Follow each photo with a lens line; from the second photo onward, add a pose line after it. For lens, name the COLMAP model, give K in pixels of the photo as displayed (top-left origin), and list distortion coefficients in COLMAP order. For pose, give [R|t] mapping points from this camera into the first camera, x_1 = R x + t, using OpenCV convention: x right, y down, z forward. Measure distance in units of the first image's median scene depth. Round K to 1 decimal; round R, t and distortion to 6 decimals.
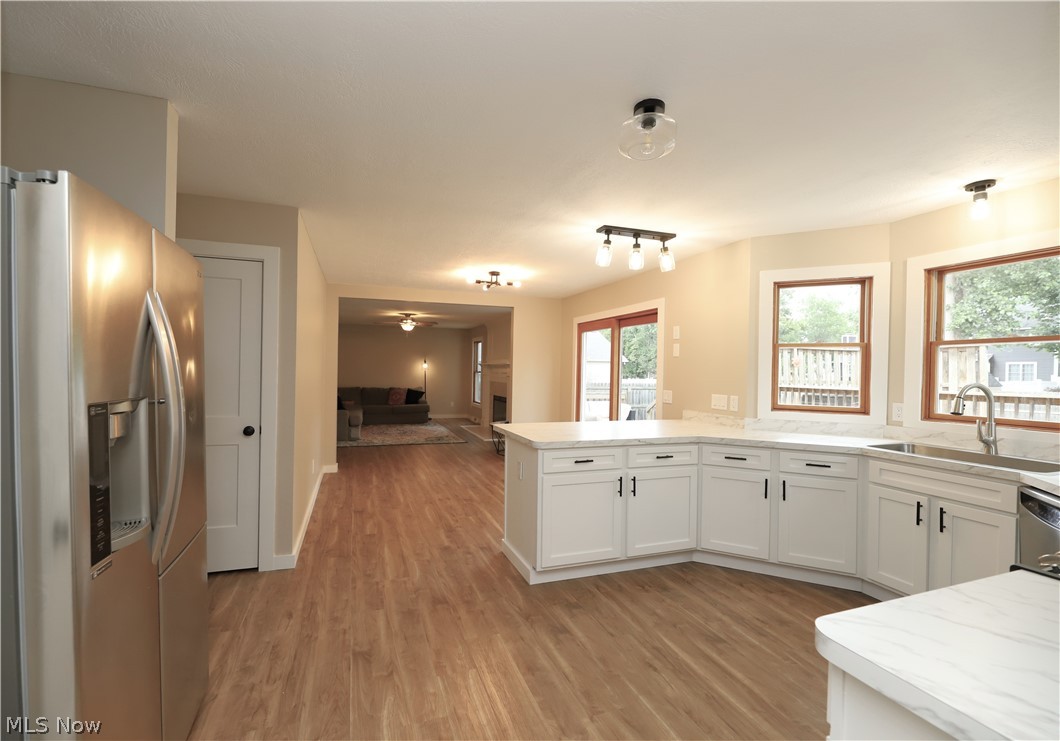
lens RADIAL K [[483.5, 0, 526.9], [0, 483.5, 371.9], [0, 0, 1]] dist [0.003729, 0.000287]
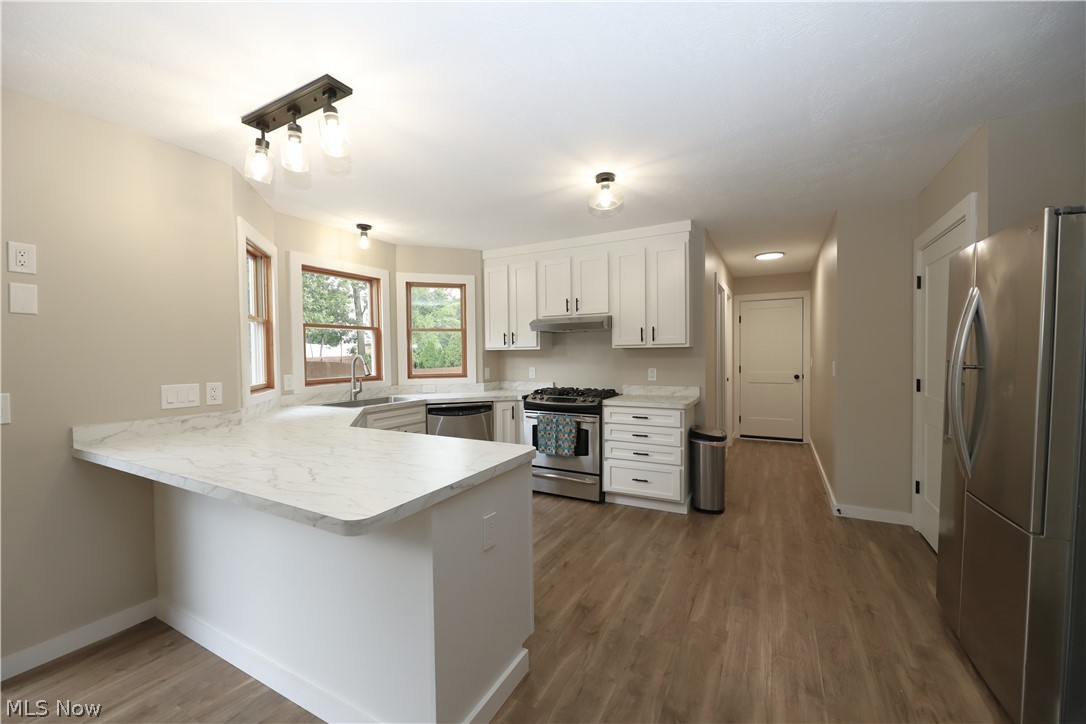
lens RADIAL K [[433.3, 0, 538.7], [0, 433.3, 360.8], [0, 0, 1]] dist [0.004693, -0.000373]
pose [[-0.662648, -0.022098, 0.748605, -0.487981], [0.004949, 0.999414, 0.033883, 0.000459], [-0.748915, 0.026158, -0.662150, 1.537965]]
